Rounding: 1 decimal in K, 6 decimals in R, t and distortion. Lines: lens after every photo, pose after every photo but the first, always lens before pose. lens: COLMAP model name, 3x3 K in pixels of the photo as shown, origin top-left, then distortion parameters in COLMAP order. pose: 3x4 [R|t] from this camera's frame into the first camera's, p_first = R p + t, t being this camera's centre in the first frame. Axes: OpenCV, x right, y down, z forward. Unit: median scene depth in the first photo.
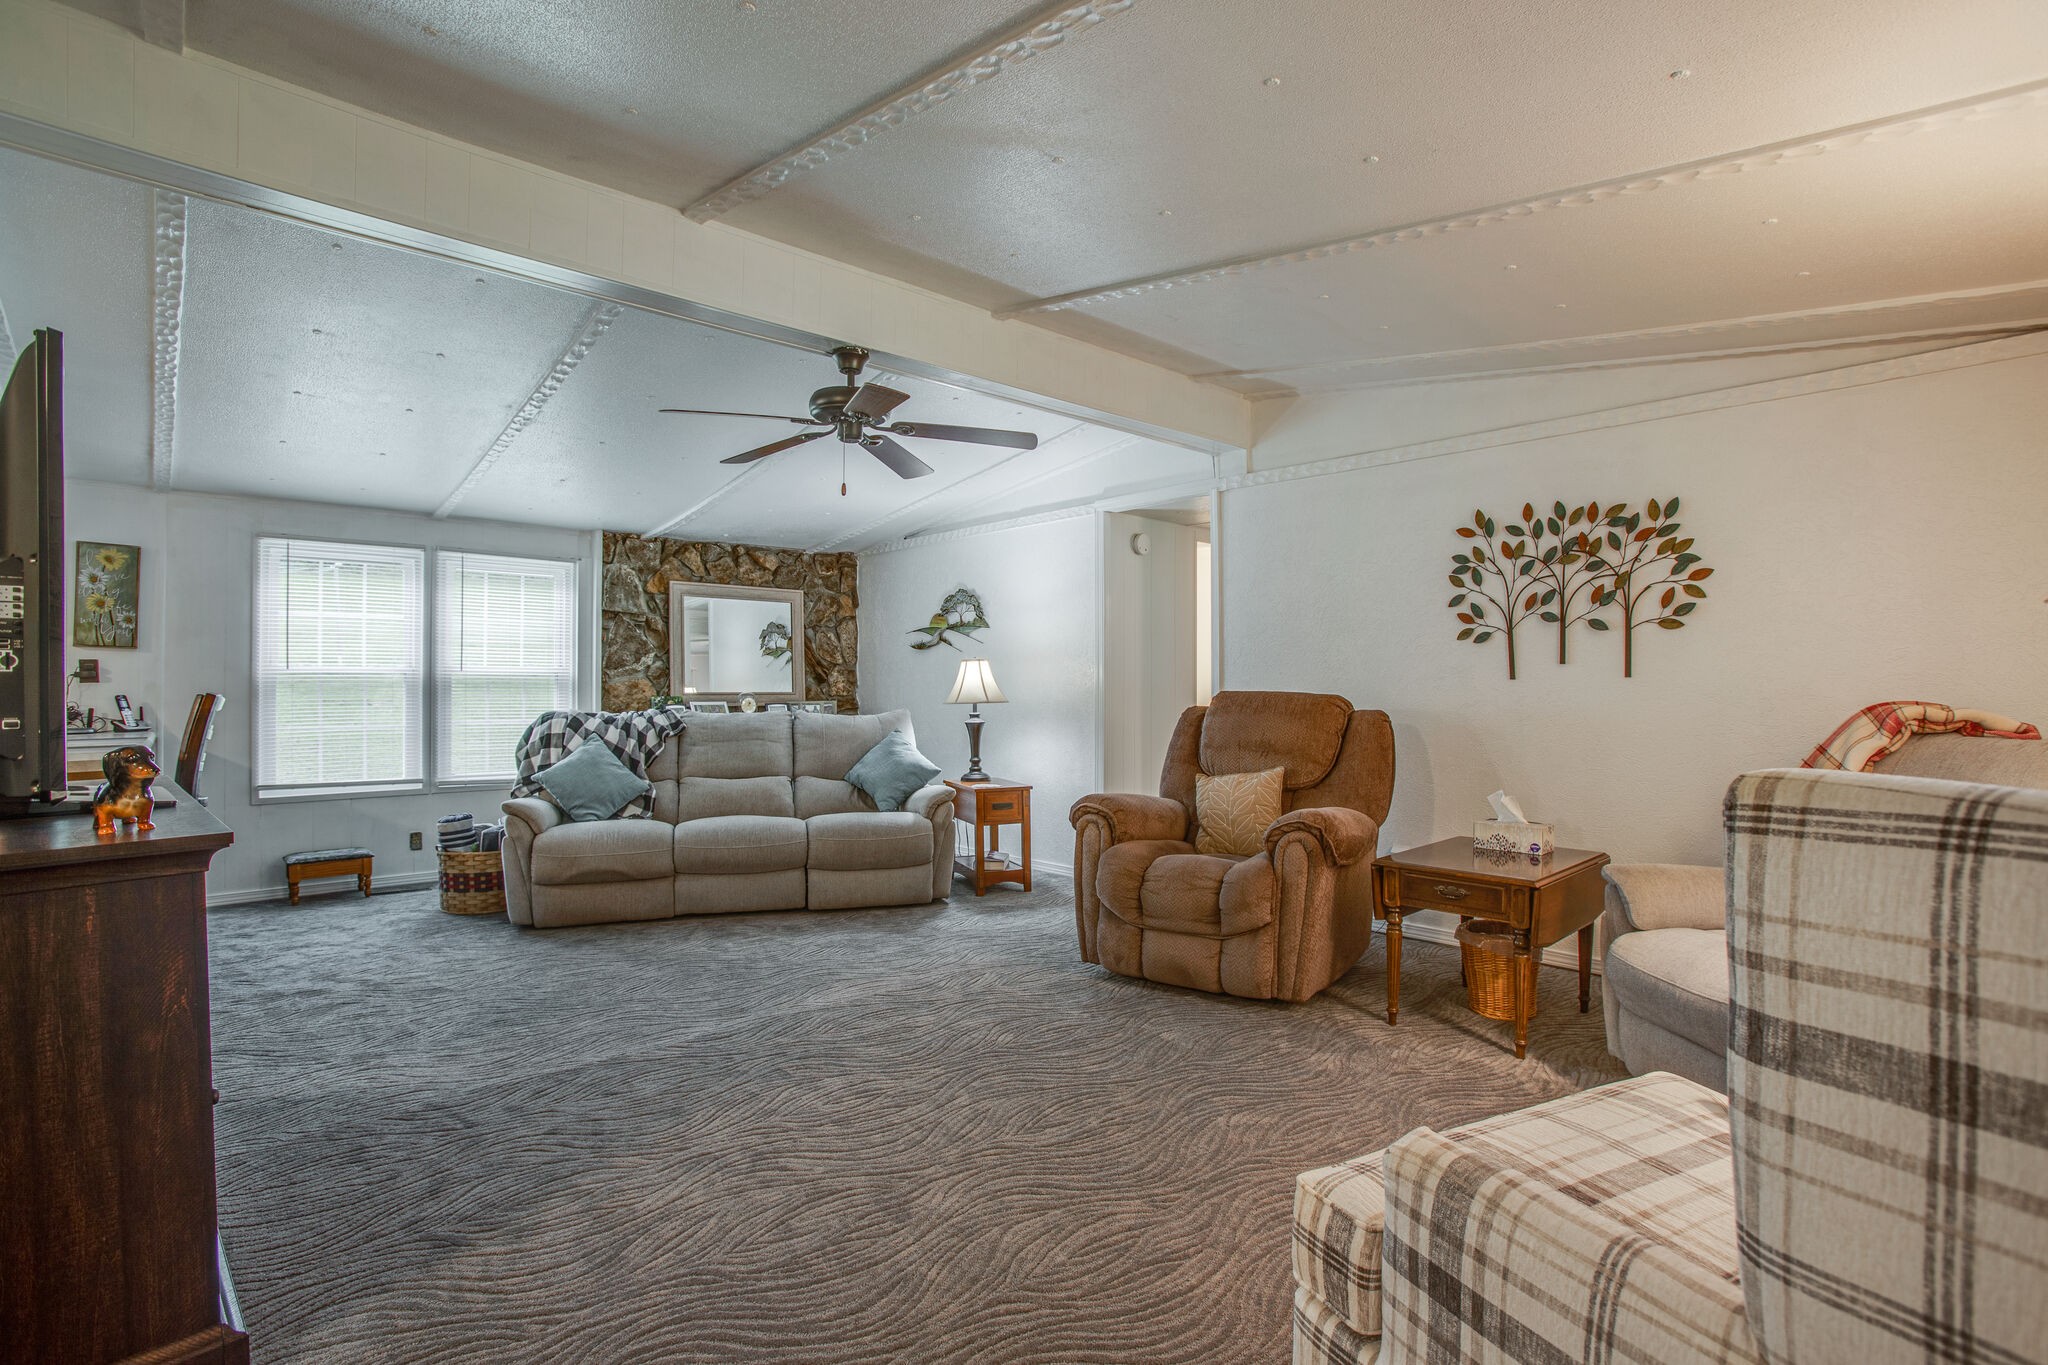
lens RADIAL K [[982.0, 0, 1024.0], [0, 982.0, 682.5], [0, 0, 1]] dist [-0.076786, 0.047526]
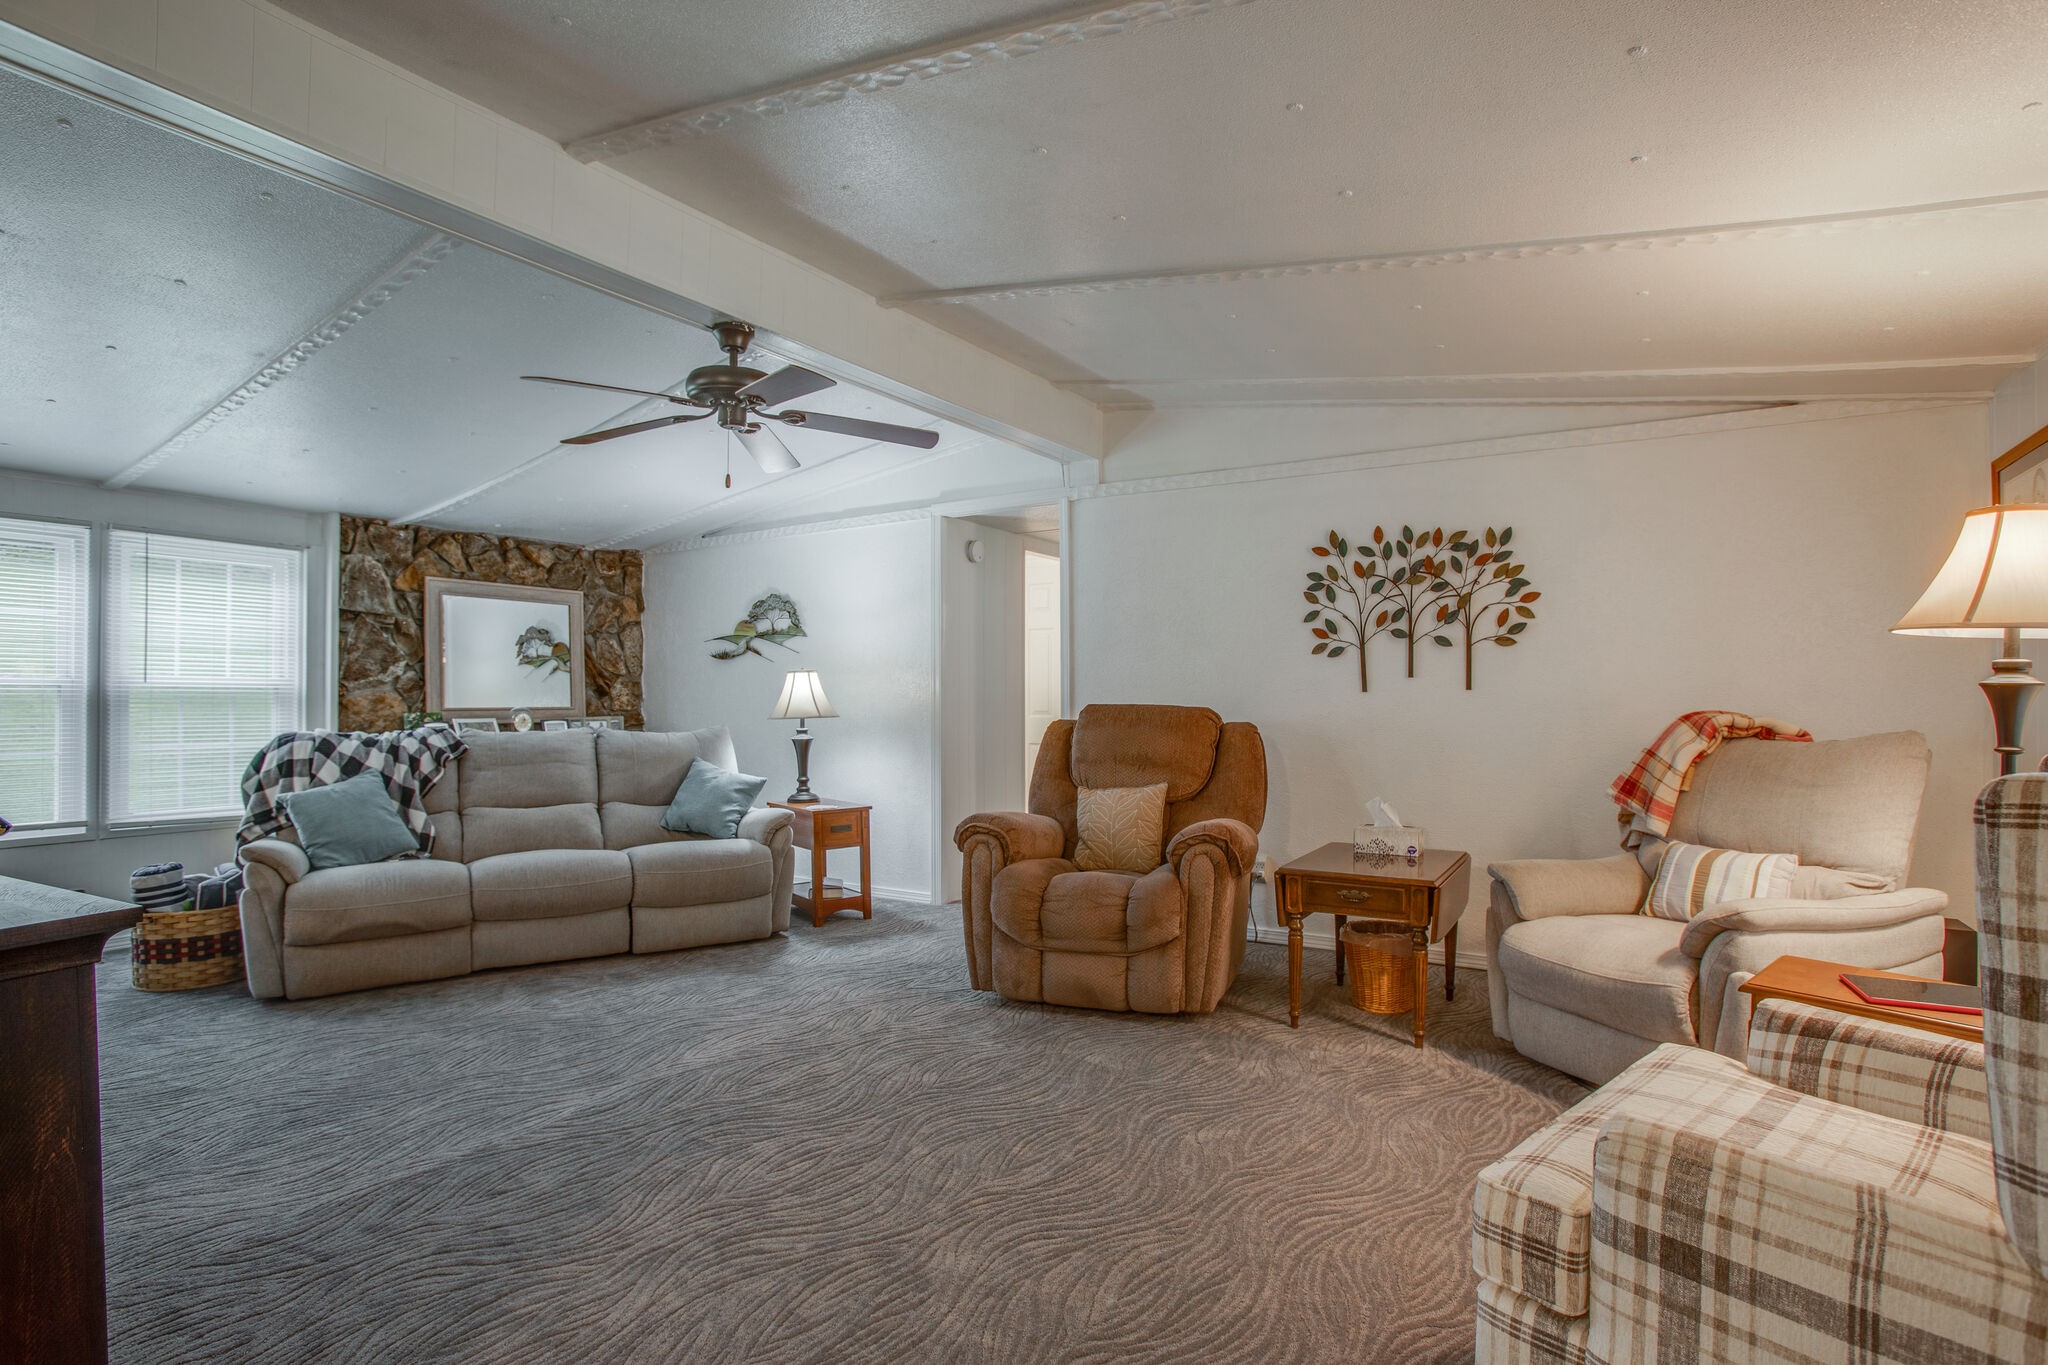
lens RADIAL K [[1021.7, 0, 1039.5], [0, 1021.7, 687.3], [0, 0, 1]] dist [-0.074870, 0.038154]
pose [[0.961989, -0.000386, 0.273086, -0.126979], [0.002110, 0.999980, -0.006017, -0.002122], [-0.273079, 0.006364, 0.961971, 0.025505]]
